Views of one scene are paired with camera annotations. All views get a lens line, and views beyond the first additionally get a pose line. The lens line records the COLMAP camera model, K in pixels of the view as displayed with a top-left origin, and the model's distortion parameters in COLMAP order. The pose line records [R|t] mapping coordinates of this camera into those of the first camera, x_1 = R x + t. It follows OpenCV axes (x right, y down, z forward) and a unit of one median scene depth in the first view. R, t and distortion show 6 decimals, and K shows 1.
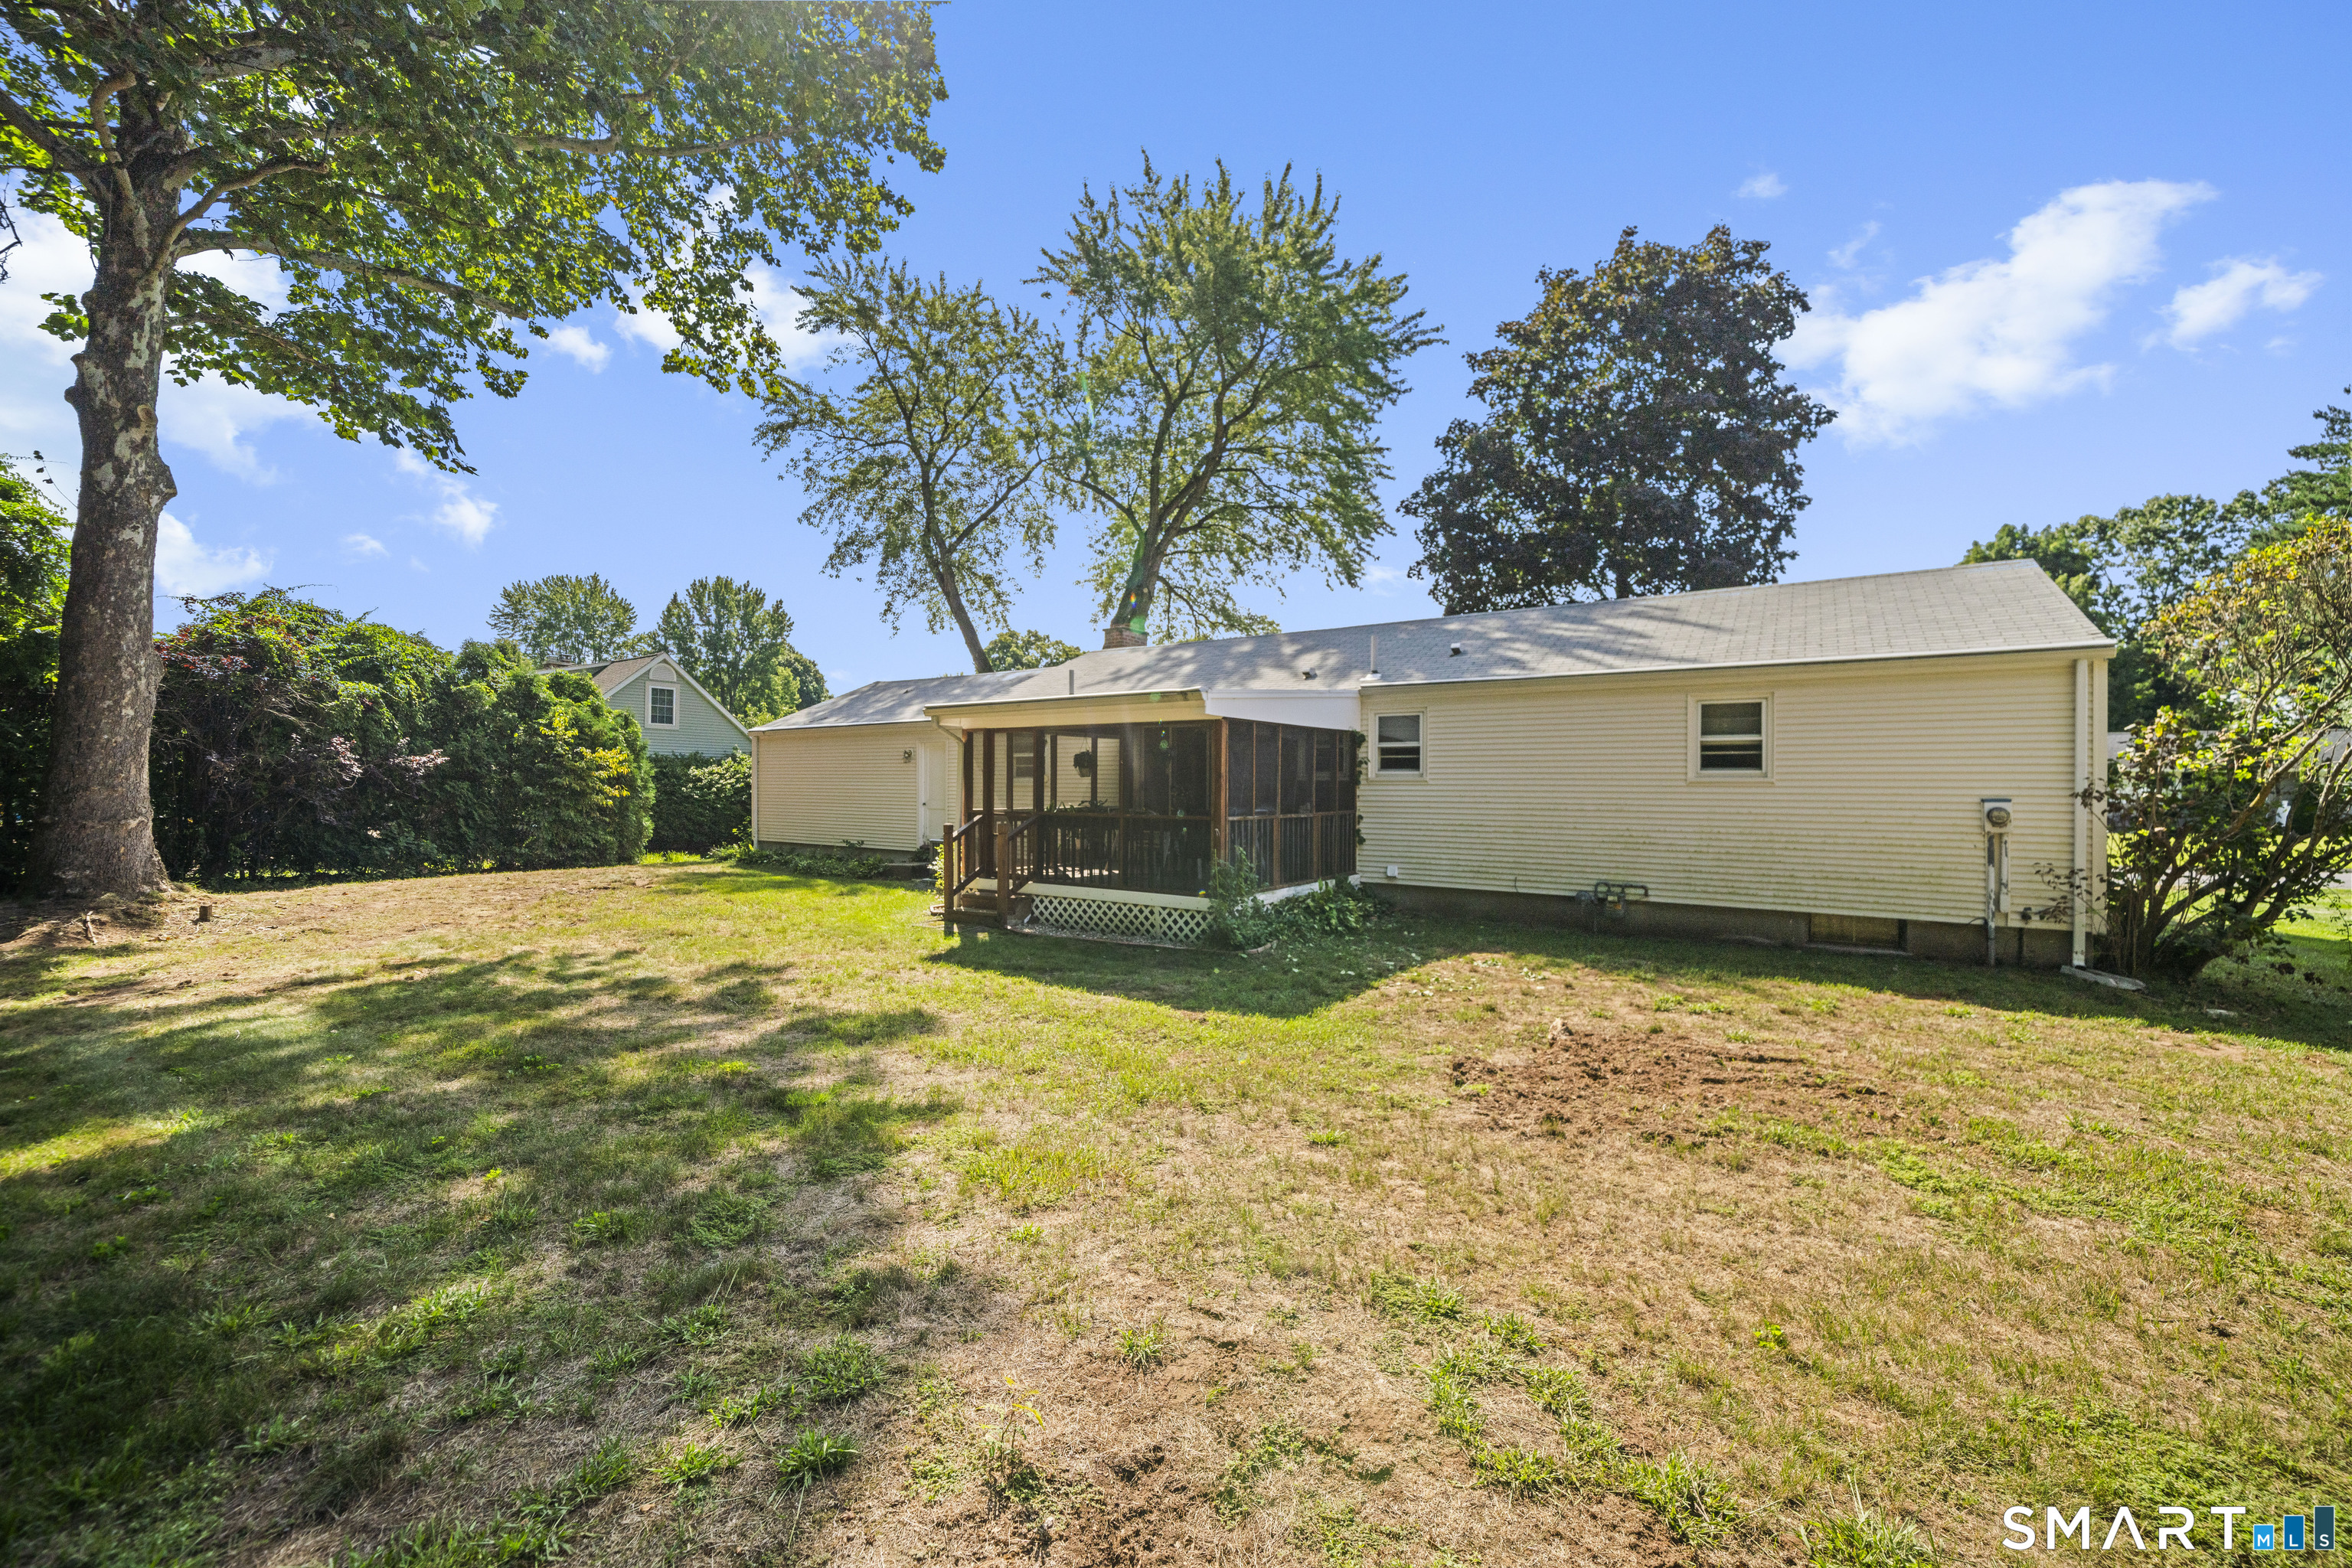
lens RADIAL K [[931.5, 0, 1184.7], [0, 931.5, 779.1], [0, 0, 1]] dist [0.000675, 0.000163]
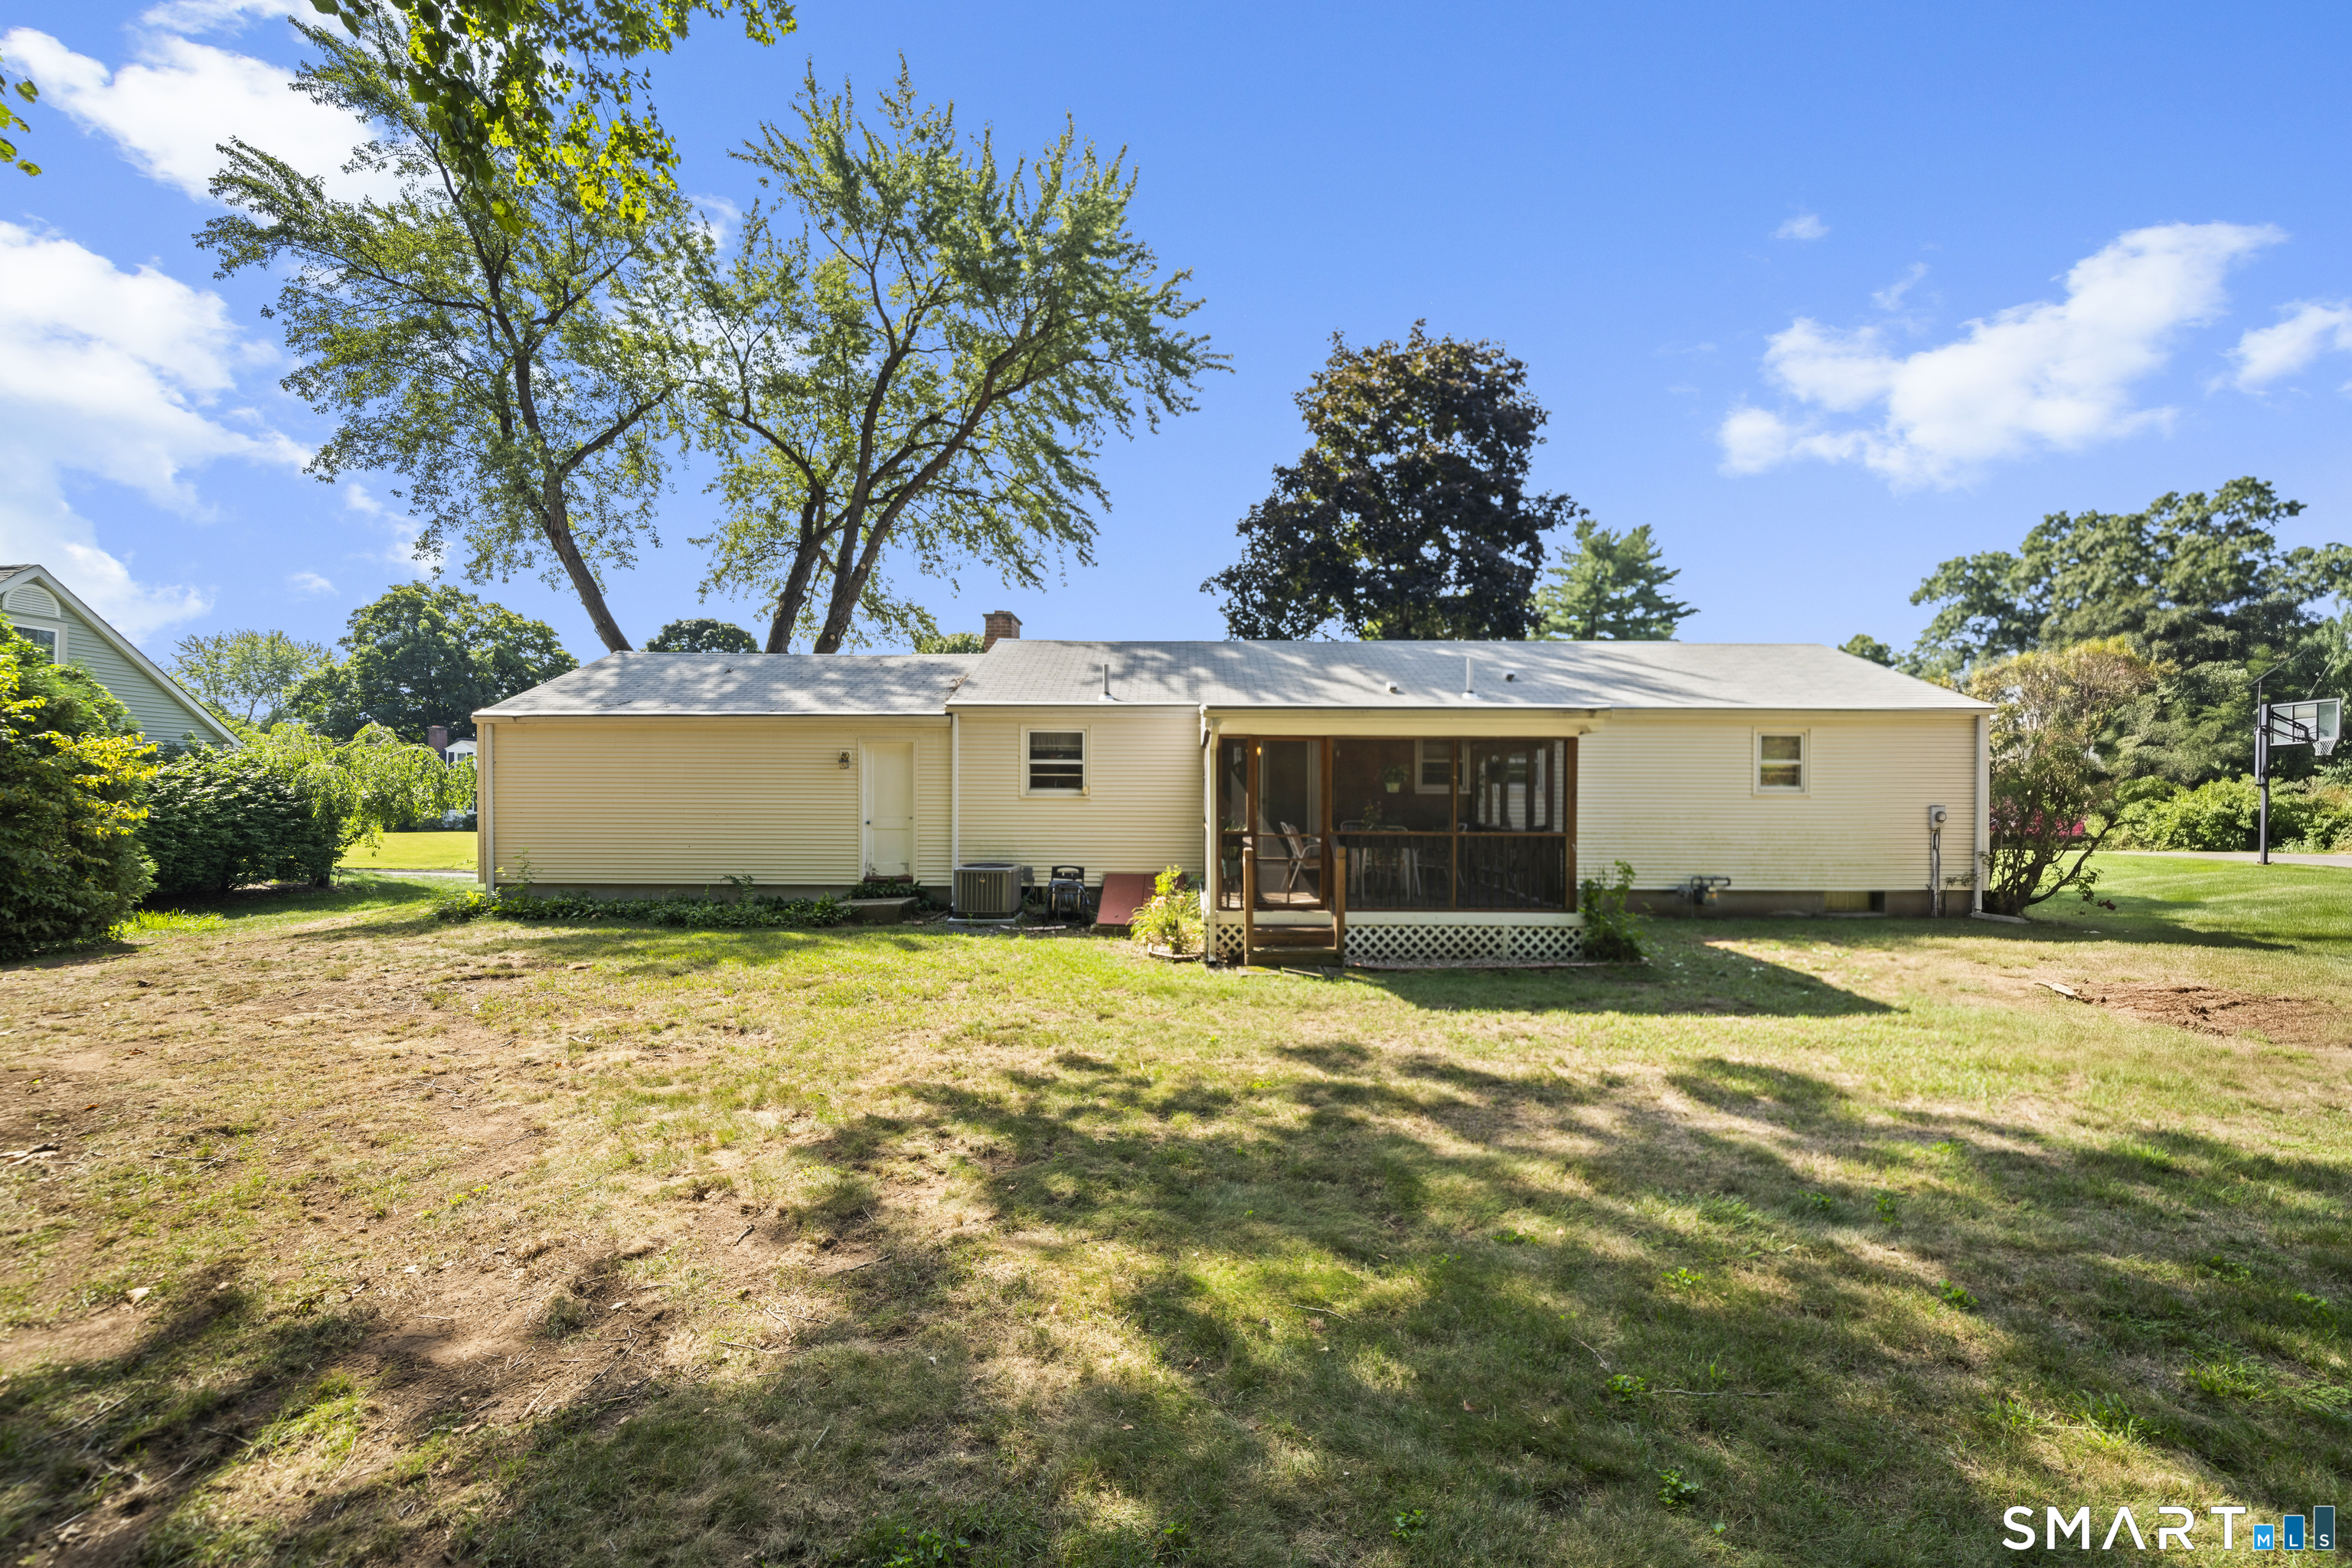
lens RADIAL K [[931.5, 0, 1179.8], [0, 931.5, 794.3], [0, 0, 1]] dist [0.000675, 0.000163]
pose [[0.807498, 0.002627, 0.589864, -0.886219], [0.001016, 0.999982, -0.005844, 0.008497], [-0.589869, 0.005318, 0.807481, 0.441232]]
